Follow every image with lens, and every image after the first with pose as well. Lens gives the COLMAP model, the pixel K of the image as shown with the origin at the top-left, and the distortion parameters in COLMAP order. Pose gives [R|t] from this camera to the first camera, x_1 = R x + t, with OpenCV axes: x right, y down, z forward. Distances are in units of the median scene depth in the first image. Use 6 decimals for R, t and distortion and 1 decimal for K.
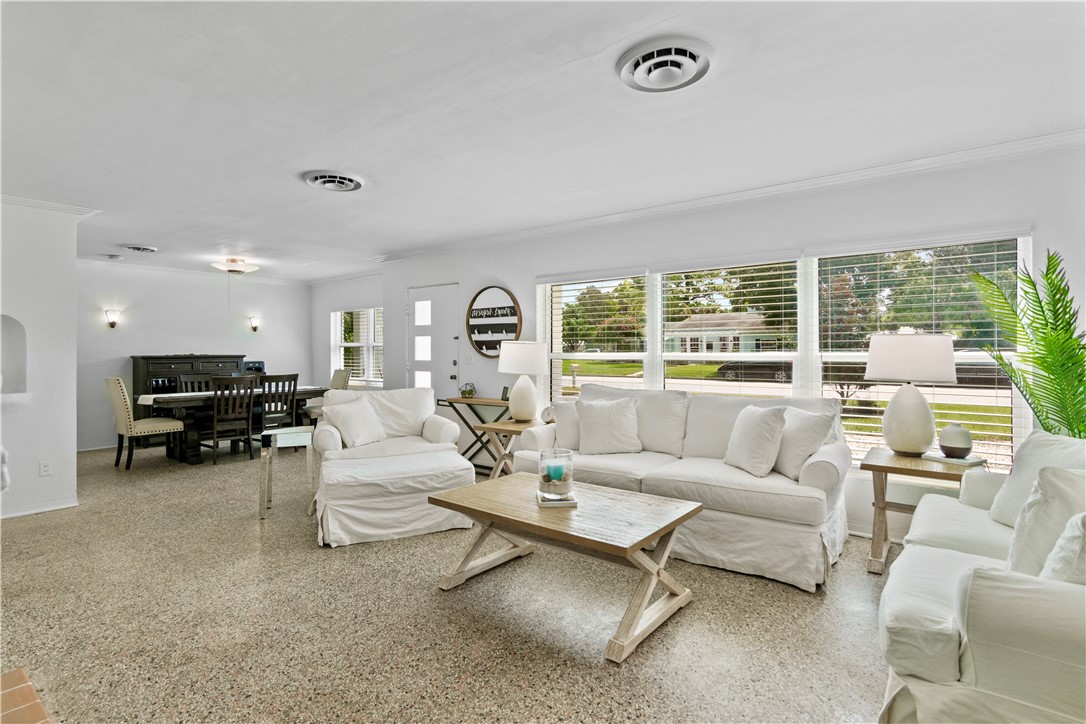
lens RADIAL K [[531.7, 0, 547.1], [0, 531.7, 349.4], [0, 0, 1]] dist [-0.008308, 0.002997]
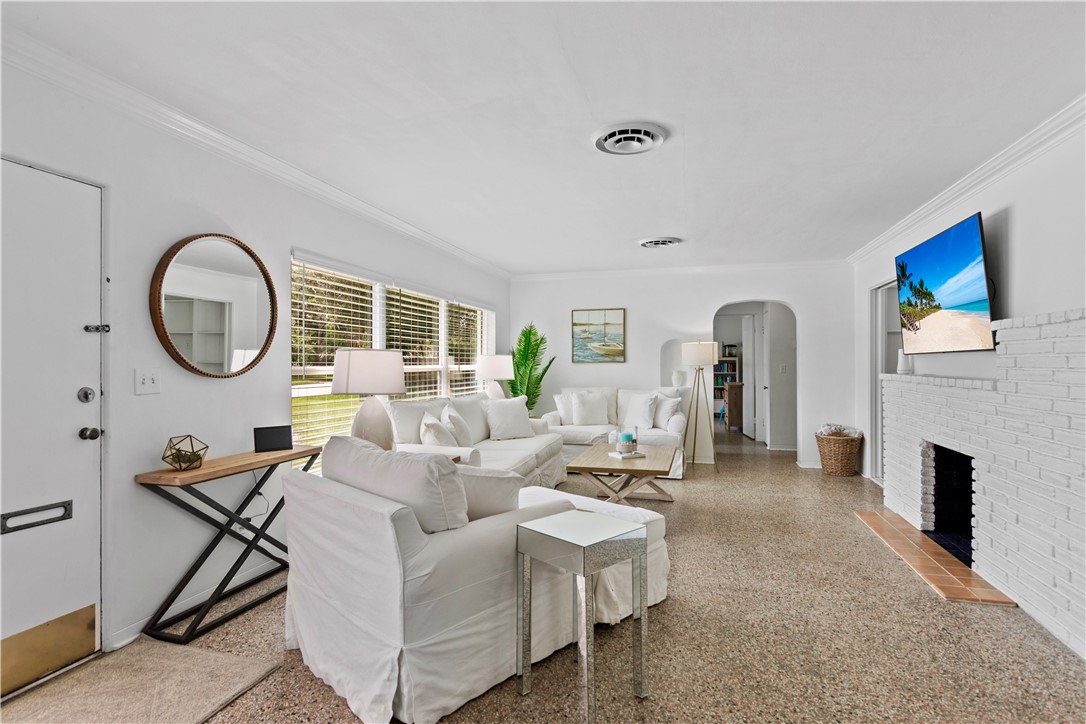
lens RADIAL K [[552.9, 0, 547.2], [0, 552.9, 366.3], [0, 0, 1]] dist [-0.009811, -0.003717]
pose [[-0.383586, 0.001392, 0.923504, -0.631582], [0.002687, 0.999996, -0.000391, 0.006031], [-0.923501, 0.002332, -0.383588, 0.823878]]
